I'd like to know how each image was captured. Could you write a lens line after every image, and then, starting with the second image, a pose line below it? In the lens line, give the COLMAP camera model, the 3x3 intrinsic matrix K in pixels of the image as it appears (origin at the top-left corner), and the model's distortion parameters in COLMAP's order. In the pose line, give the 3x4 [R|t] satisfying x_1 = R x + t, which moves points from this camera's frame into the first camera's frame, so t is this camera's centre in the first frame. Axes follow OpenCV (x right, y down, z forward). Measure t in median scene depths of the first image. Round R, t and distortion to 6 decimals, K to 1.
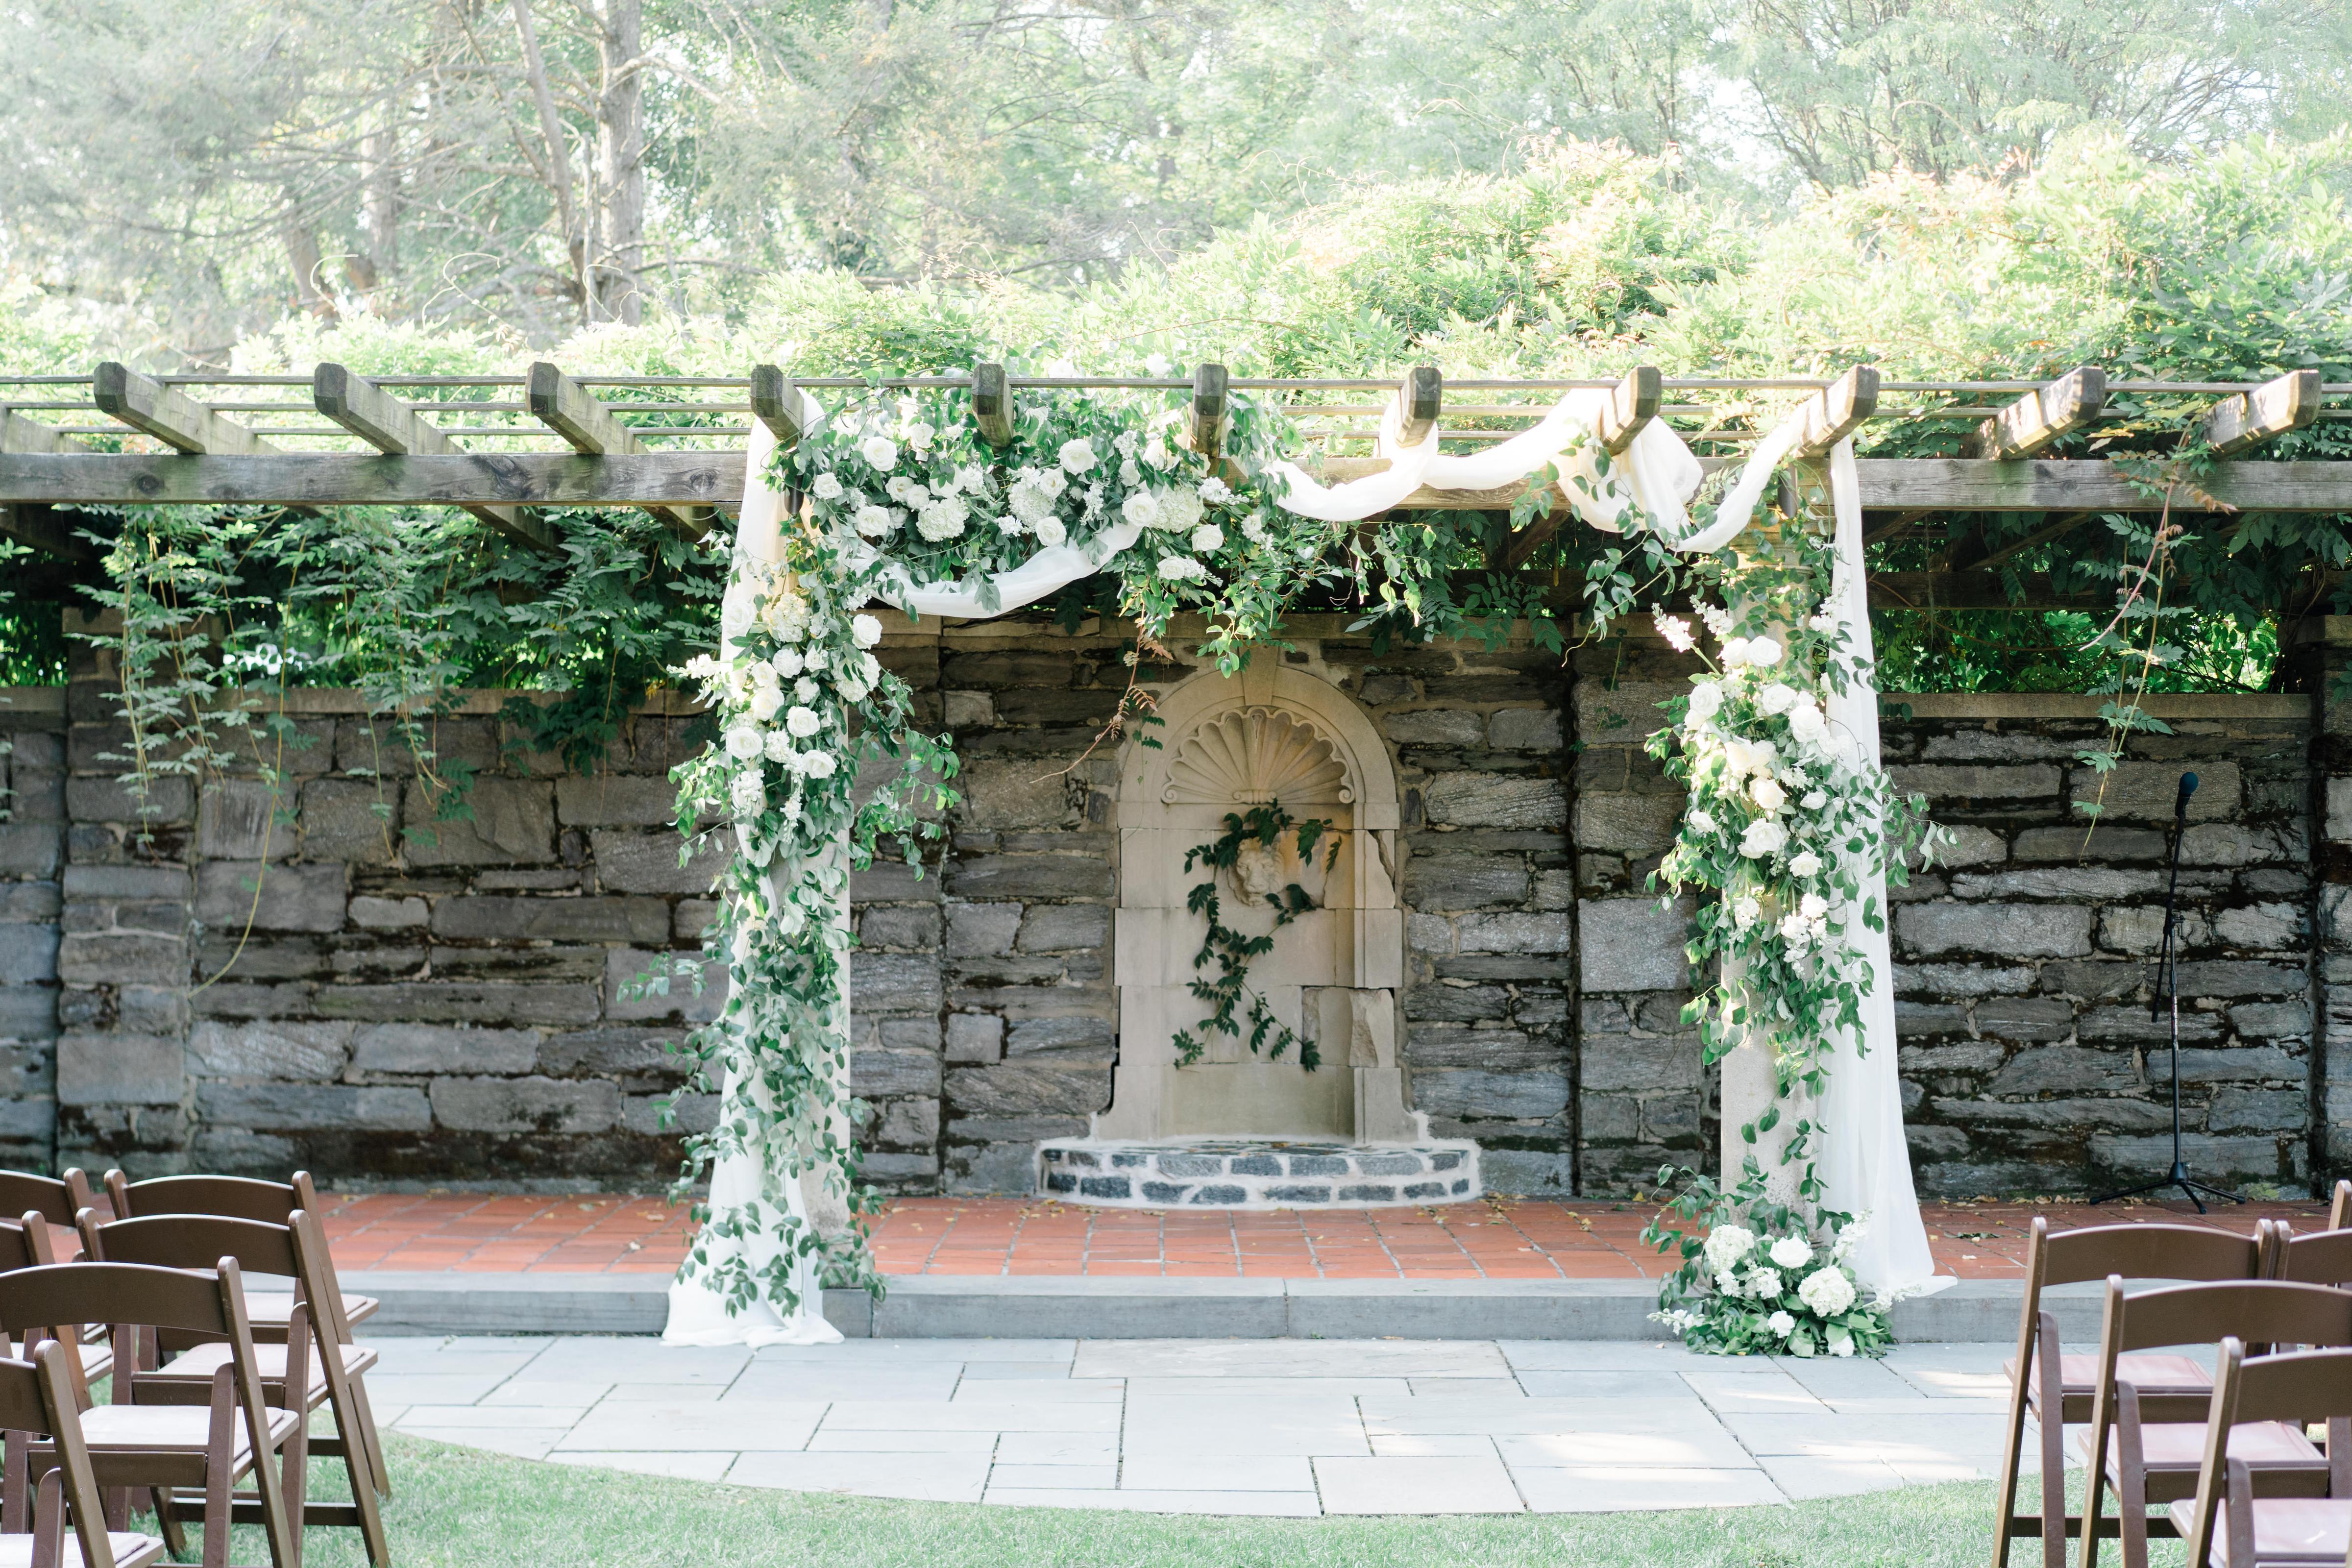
lens RADIAL K [[3891.7, 0, 1176.5], [0, 3891.7, 745.9], [0, 0, 1]] dist [0.010314, -0.143349]
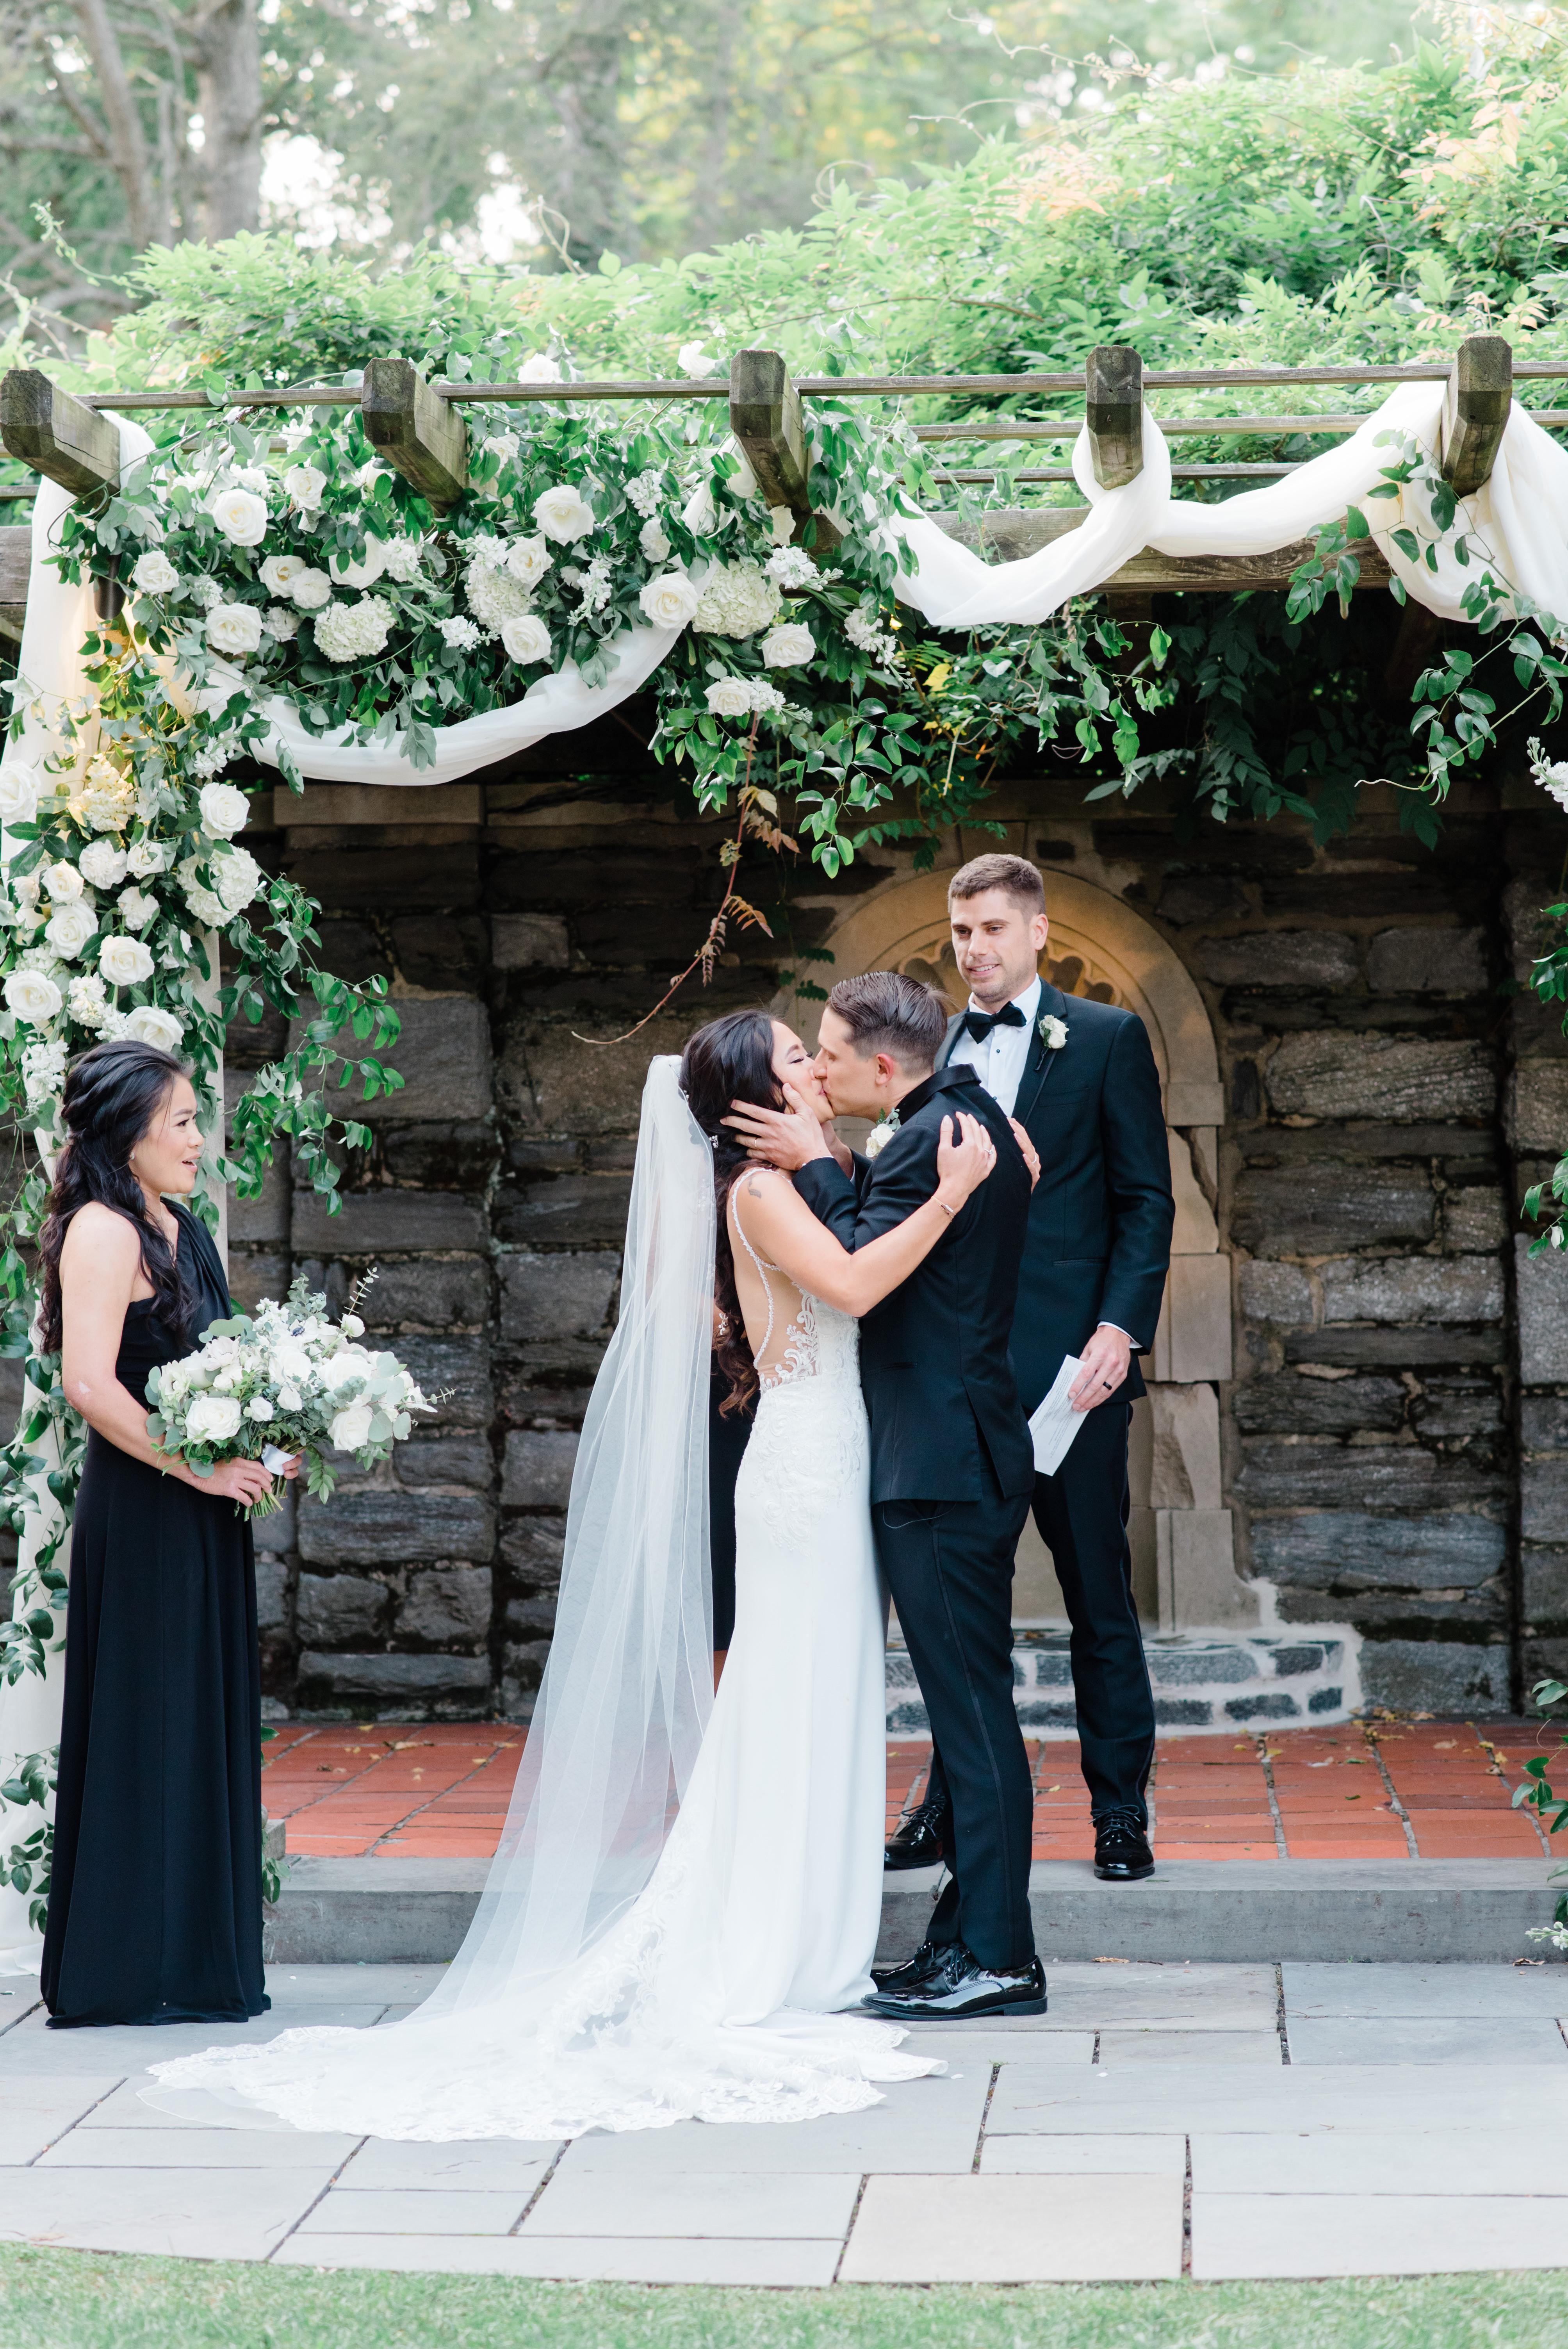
lens RADIAL K [[5789.2, 0, 784.0], [0, 5789.2, 1174.5], [0, 0, 1]] dist [-0.004478, -0.553373]
pose [[0.997031, -0.013715, -0.075776, 0.059948], [0.015757, 0.999527, 0.026413, 0.004035], [0.075378, -0.027529, 0.996775, 0.080081]]
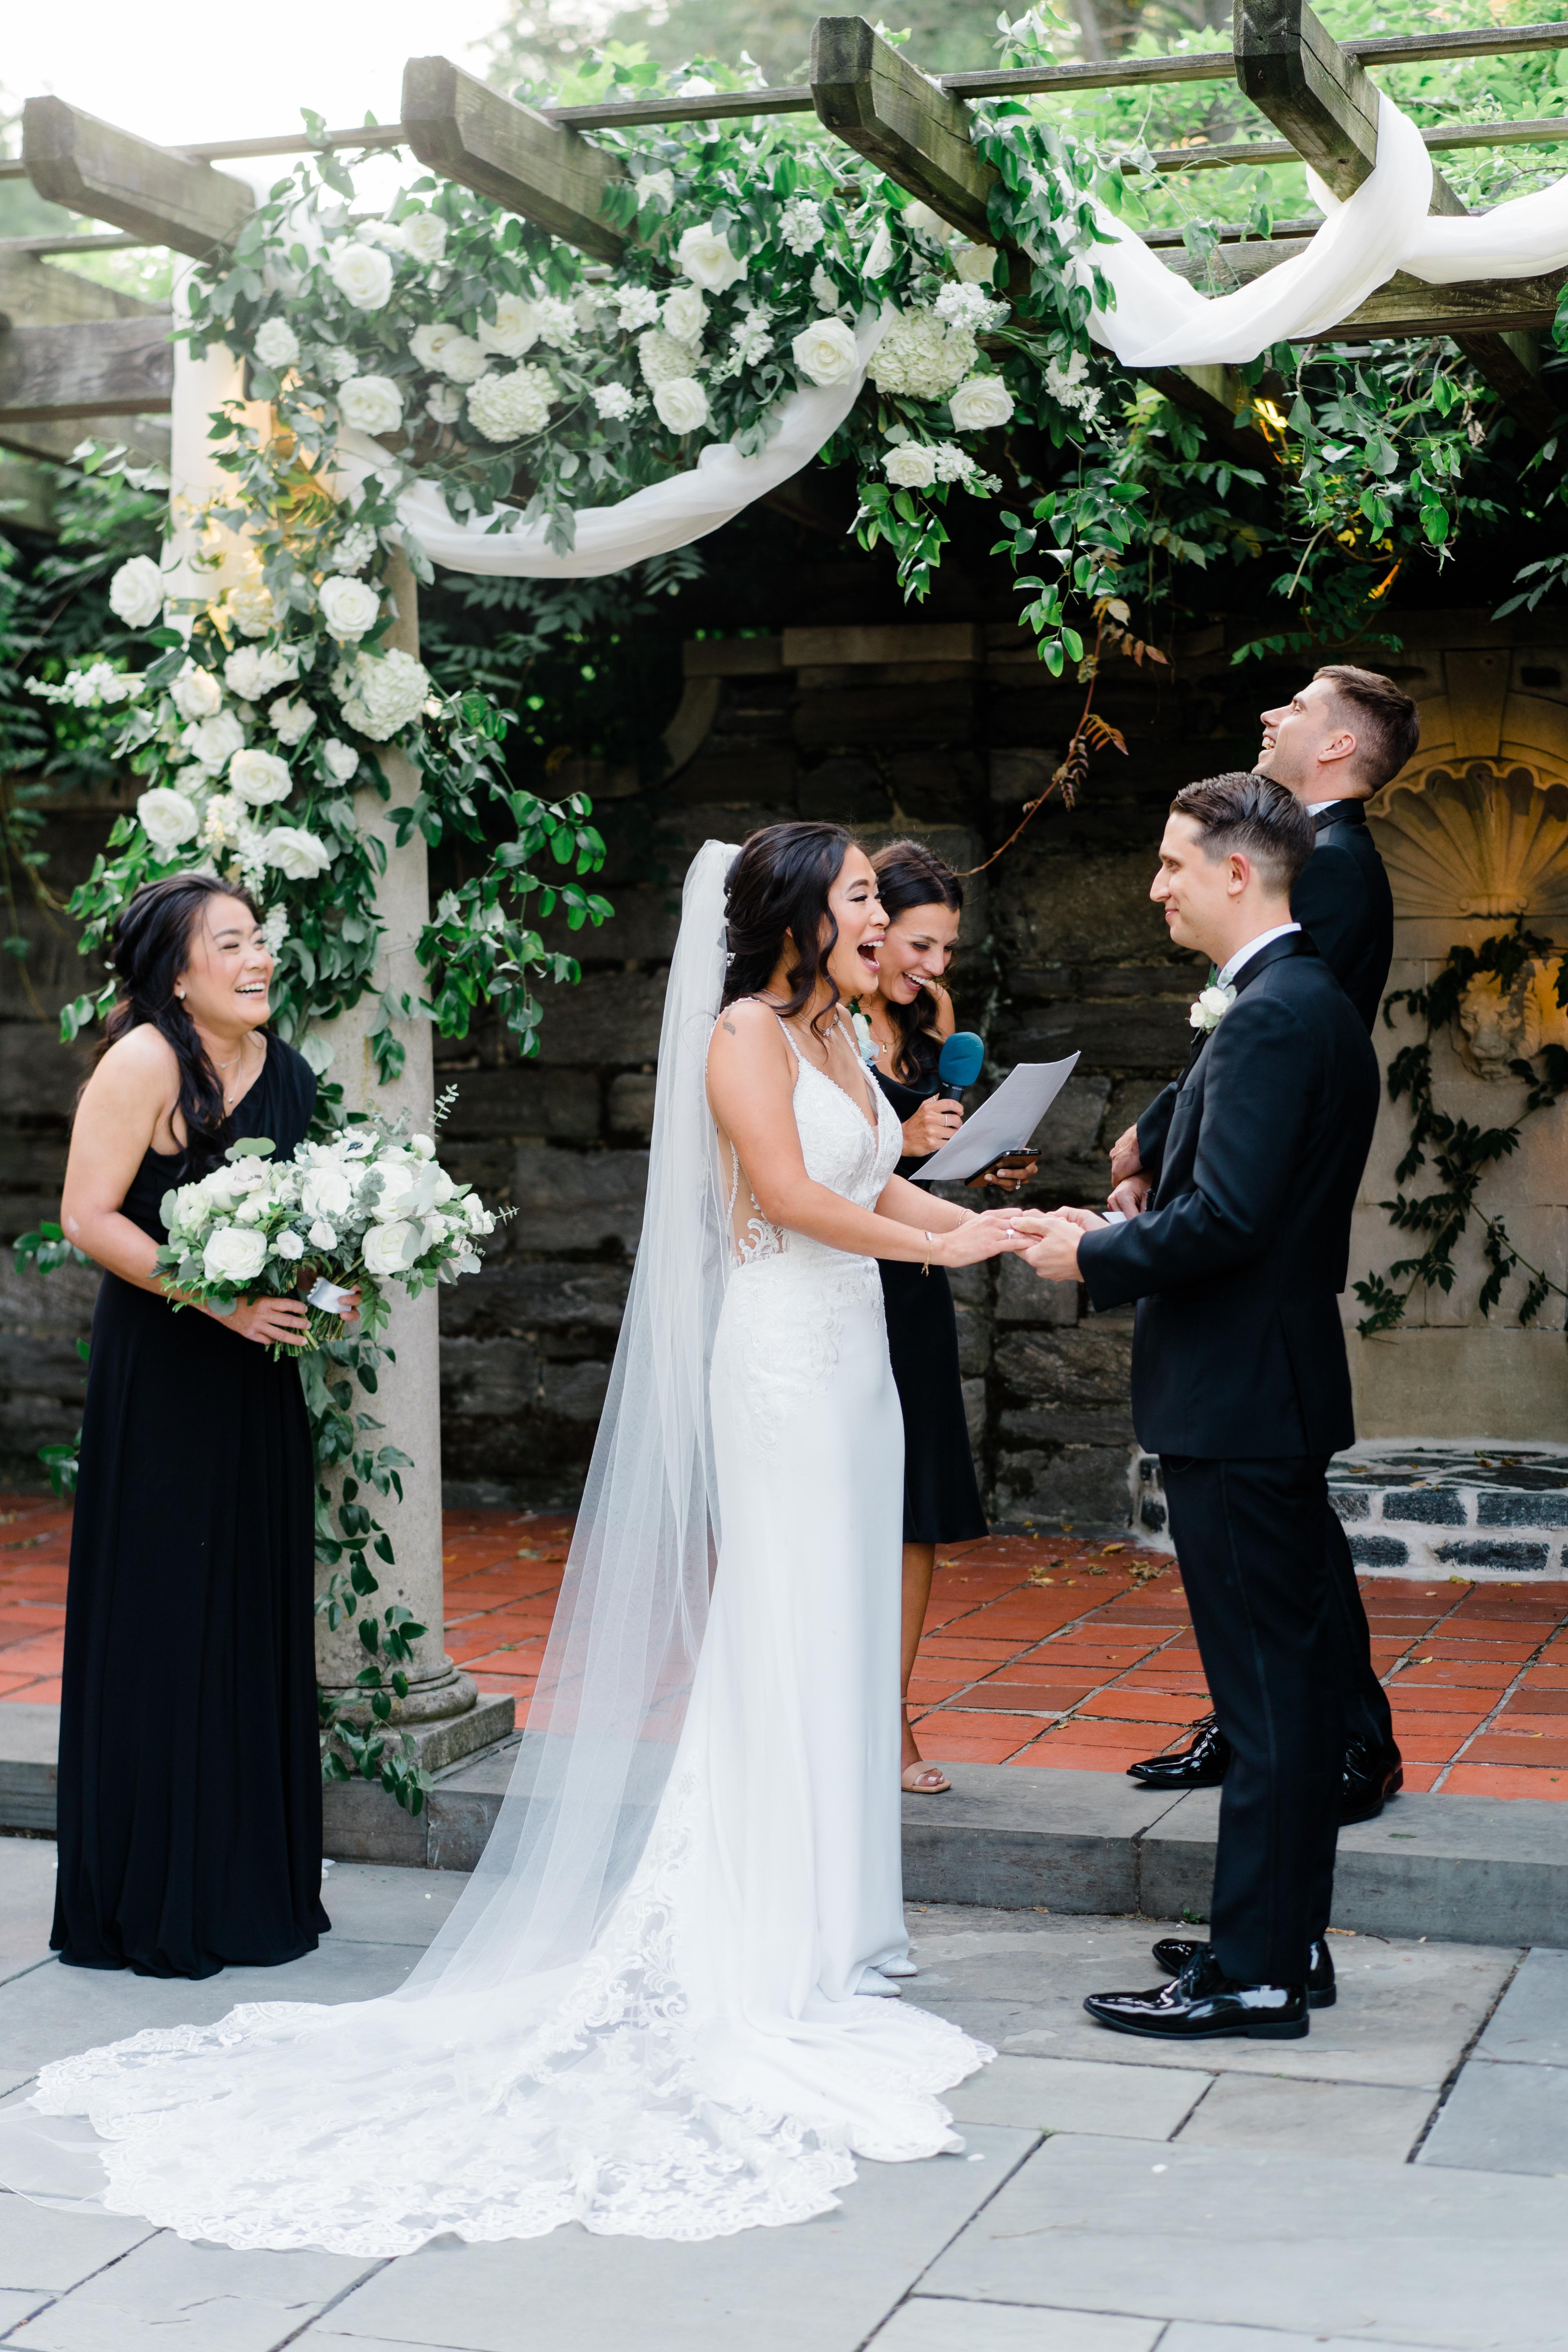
lens RADIAL K [[3891.7, 0, 784.0], [0, 3891.7, 1176.0], [0, 0, 1]] dist [0.010314, -0.143349]
pose [[0.946146, 0.004841, -0.323705, 0.123454], [0.019610, 0.997195, 0.072229, 0.009619], [0.323146, -0.074688, 0.943397, 0.392817]]
